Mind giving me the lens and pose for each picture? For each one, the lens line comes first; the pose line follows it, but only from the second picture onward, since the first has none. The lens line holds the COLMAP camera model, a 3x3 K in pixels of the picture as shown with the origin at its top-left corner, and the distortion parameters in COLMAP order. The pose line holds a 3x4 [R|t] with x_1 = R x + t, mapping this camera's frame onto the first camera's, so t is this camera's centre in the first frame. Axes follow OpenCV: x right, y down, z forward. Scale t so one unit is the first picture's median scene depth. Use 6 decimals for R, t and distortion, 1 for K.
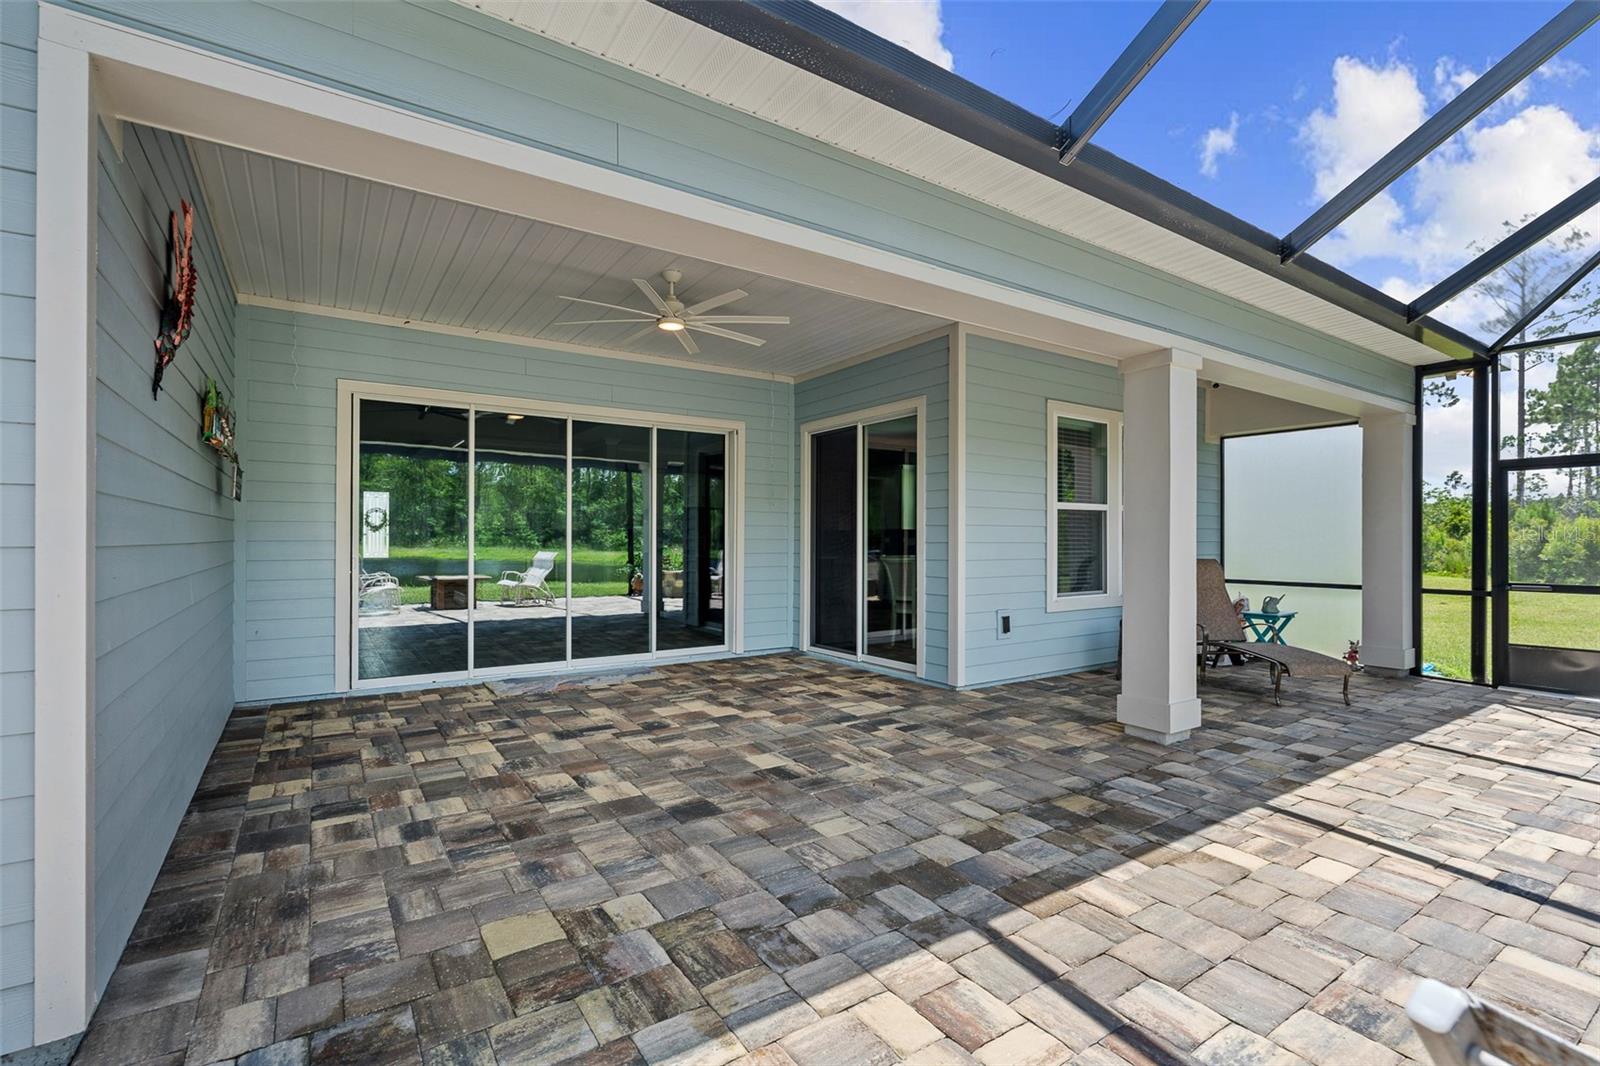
lens RADIAL K [[724.9, 0, 797.8], [0, 724.9, 534.9], [0, 0, 1]] dist [-0.003639, -0.000281]
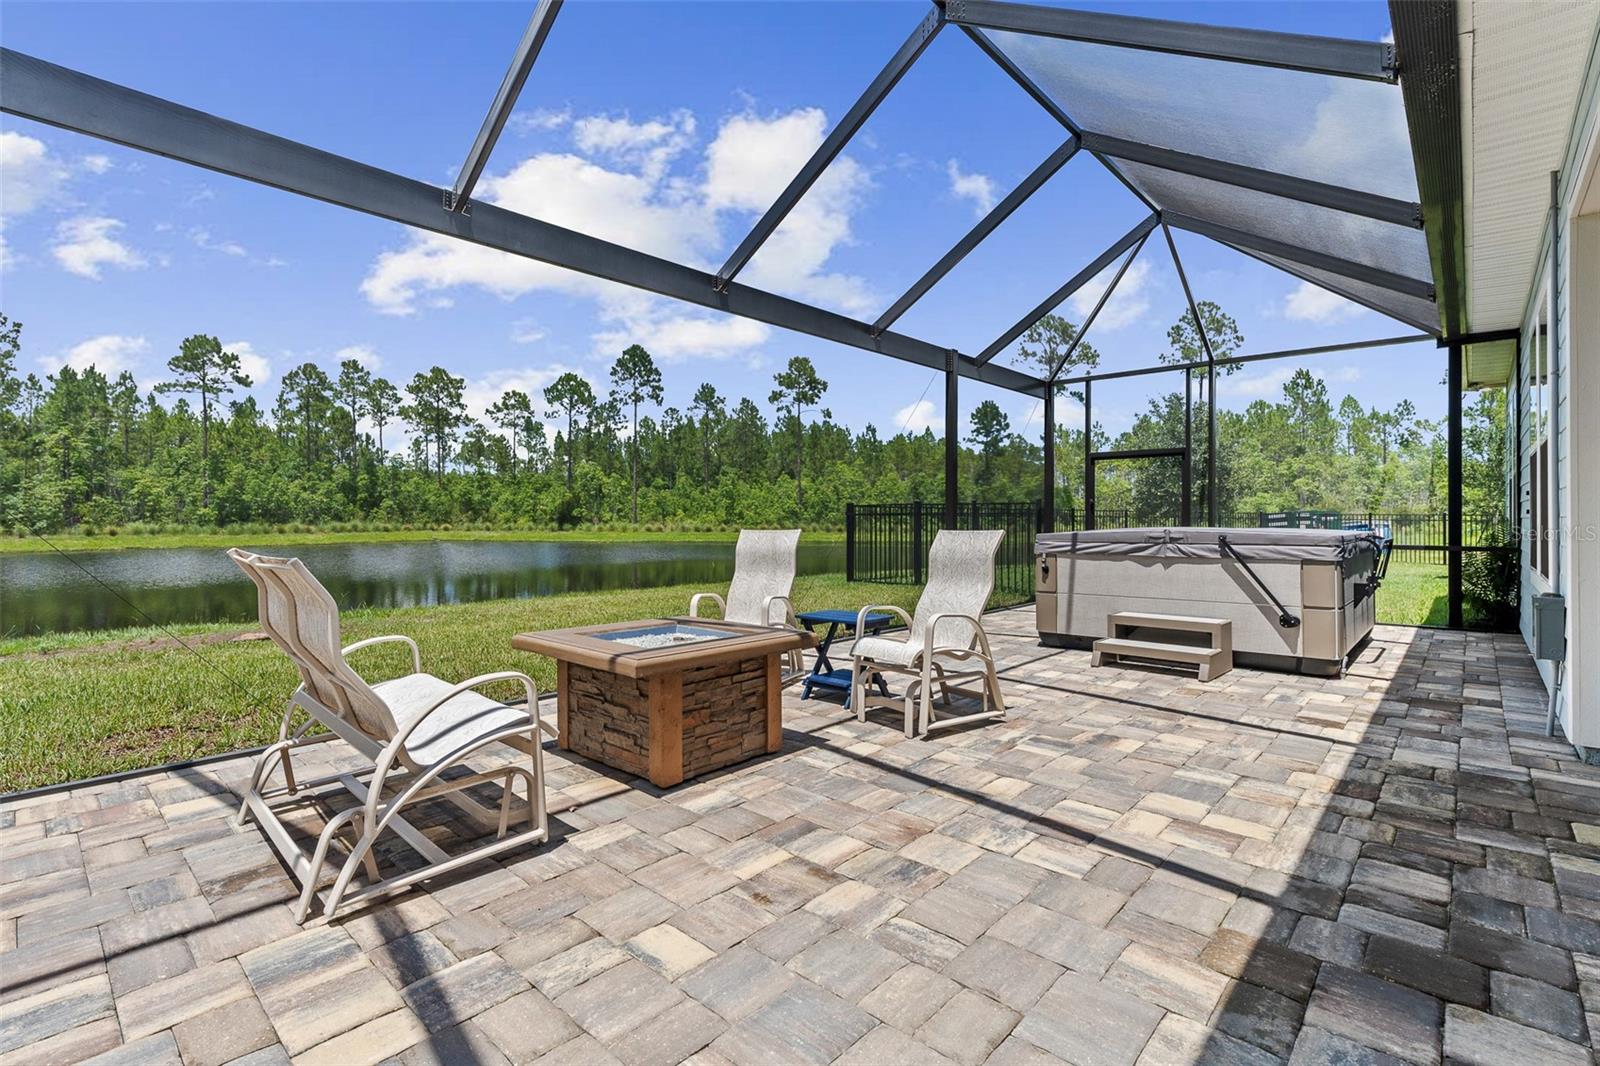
lens RADIAL K [[733.0, 0, 801.7], [0, 733.0, 516.8], [0, 0, 1]] dist [-0.003133, 0.000484]
pose [[-0.972366, -0.006510, -0.233369, 0.583273], [-0.004668, 0.999953, -0.008447, 0.052907], [0.233413, -0.007125, -0.972352, 1.001737]]
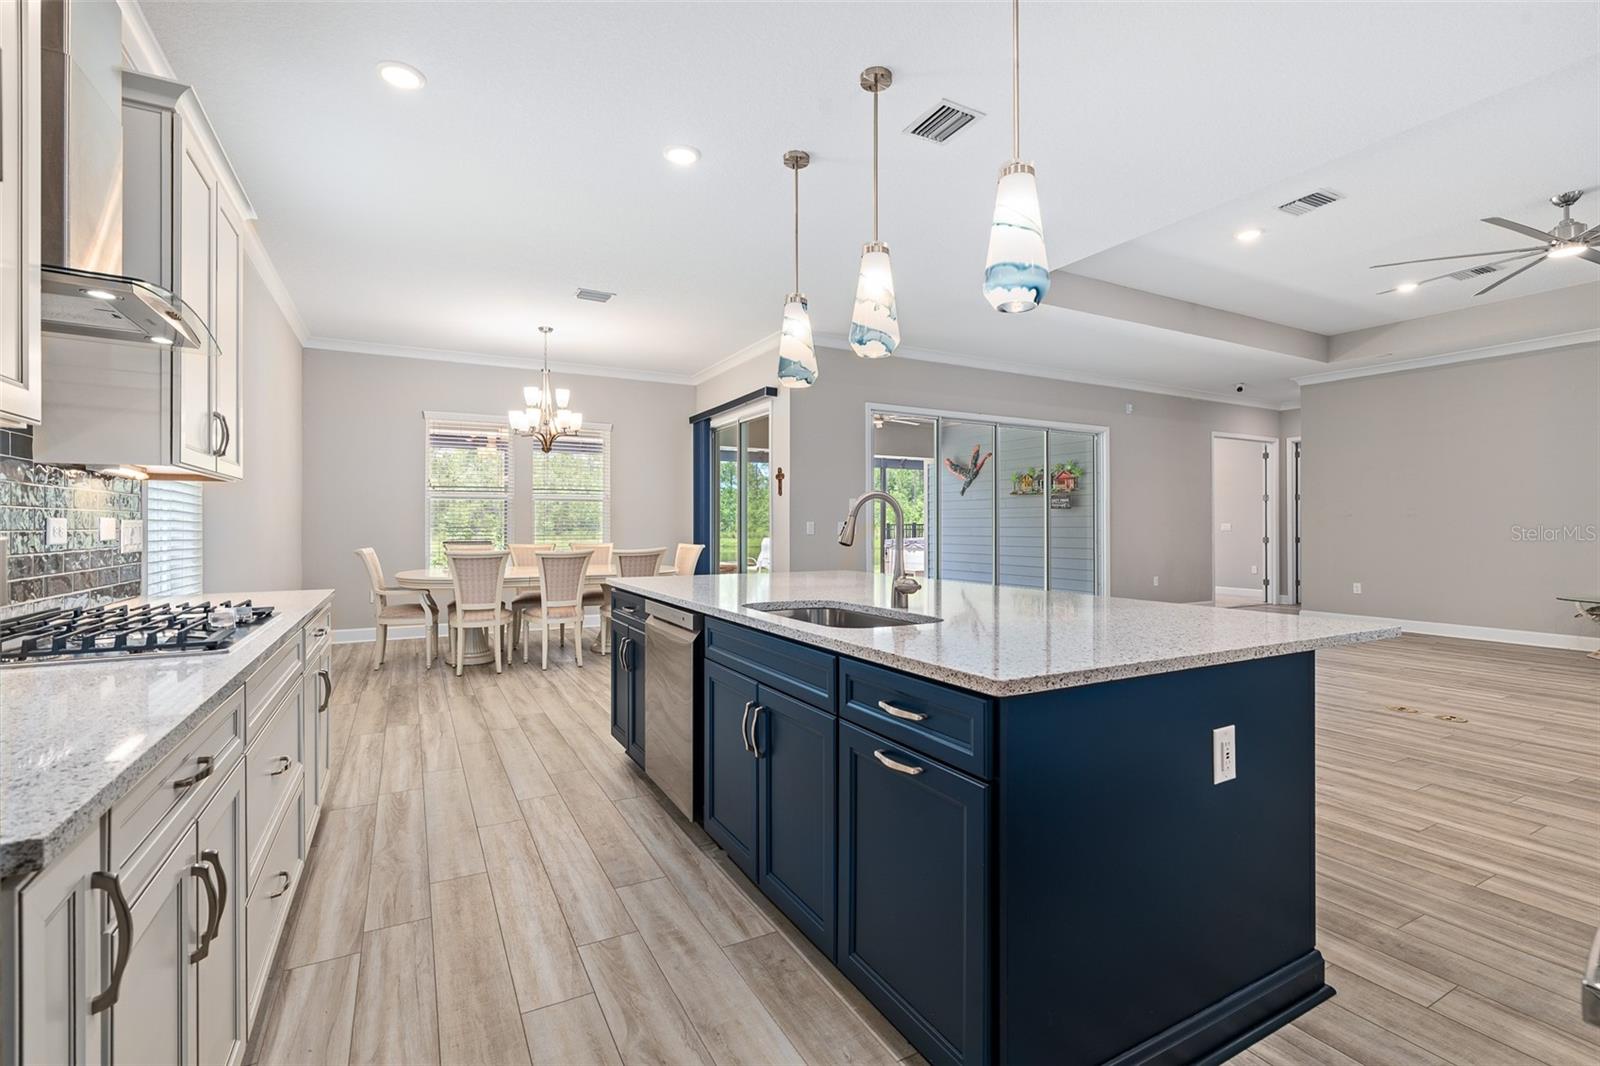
lens RADIAL K [[717.6, 0, 803.6], [0, 717.6, 525.7], [0, 0, 1]] dist [-0.007105, 0.000799]
pose [[-0.996308, -0.004346, 0.085743, -0.165009], [-0.004905, 0.999968, -0.006307, 0.024724], [-0.085713, -0.006704, -0.996297, 3.559880]]
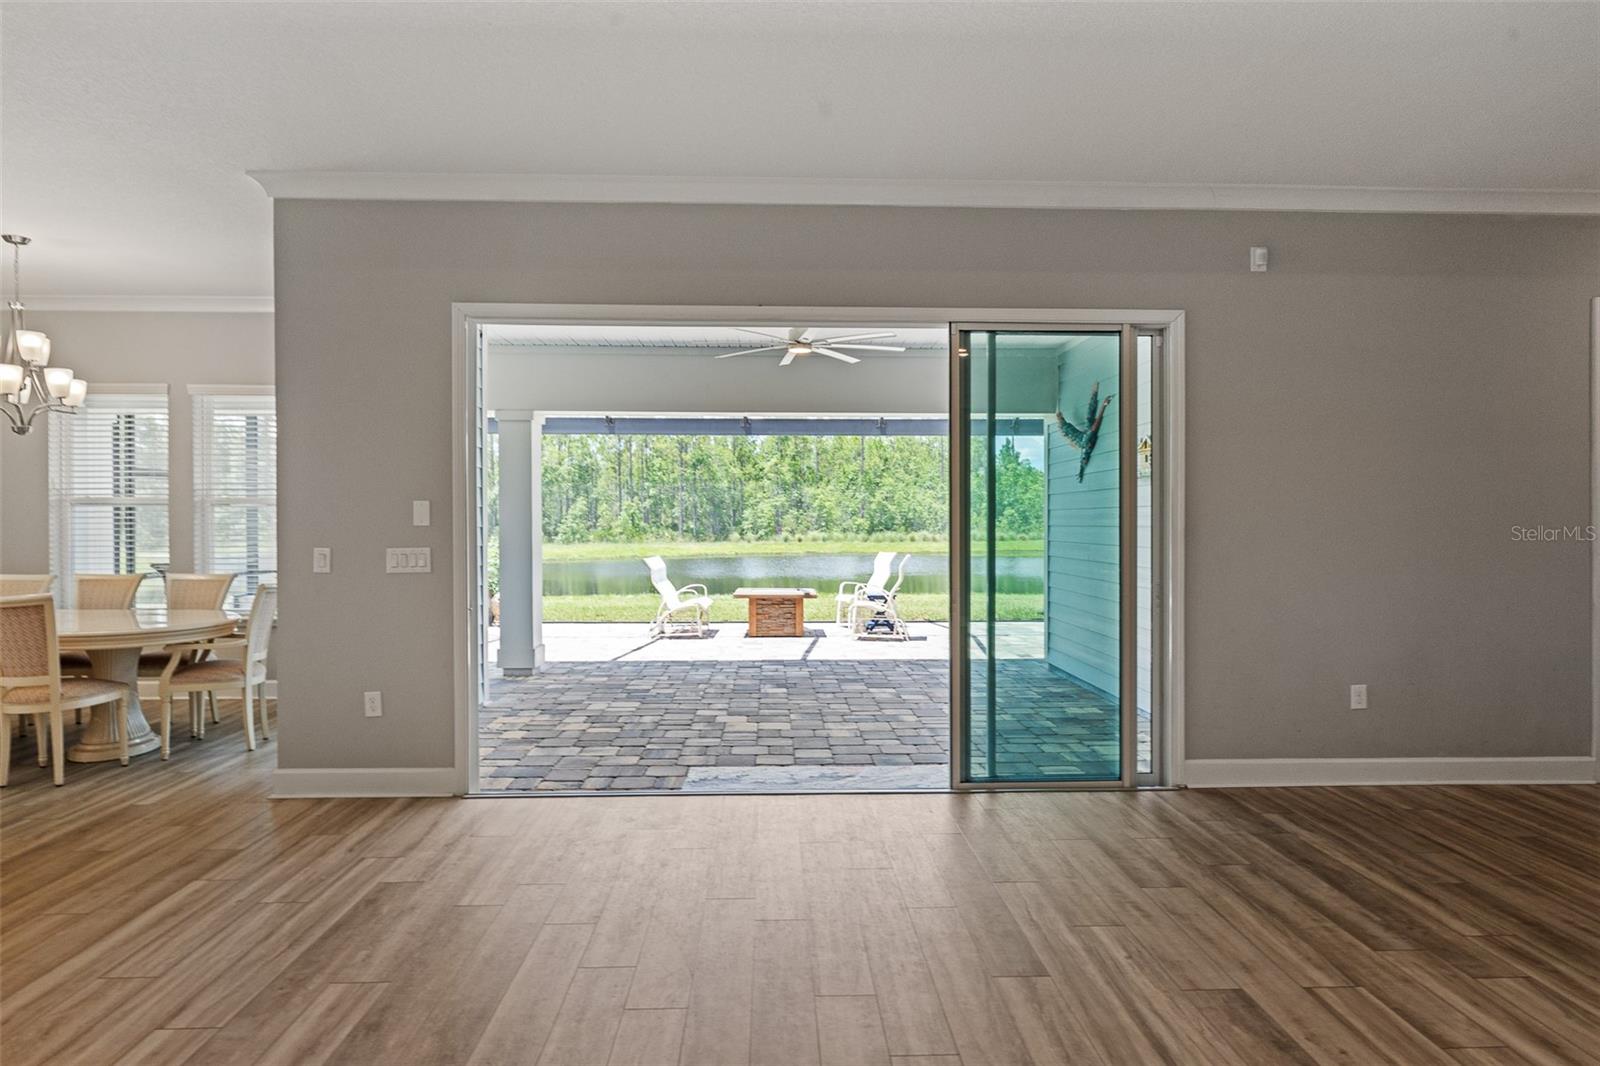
lens RADIAL K [[909.1, 0, 800.1], [0, 909.1, 529.1], [0, 0, 1]] dist [-0.001103, 0.001913]
pose [[-0.850572, -0.007613, 0.525804, -1.055364], [-0.006496, 0.999971, 0.003971, -0.024115], [-0.525819, -0.000038, -0.850596, 2.550614]]
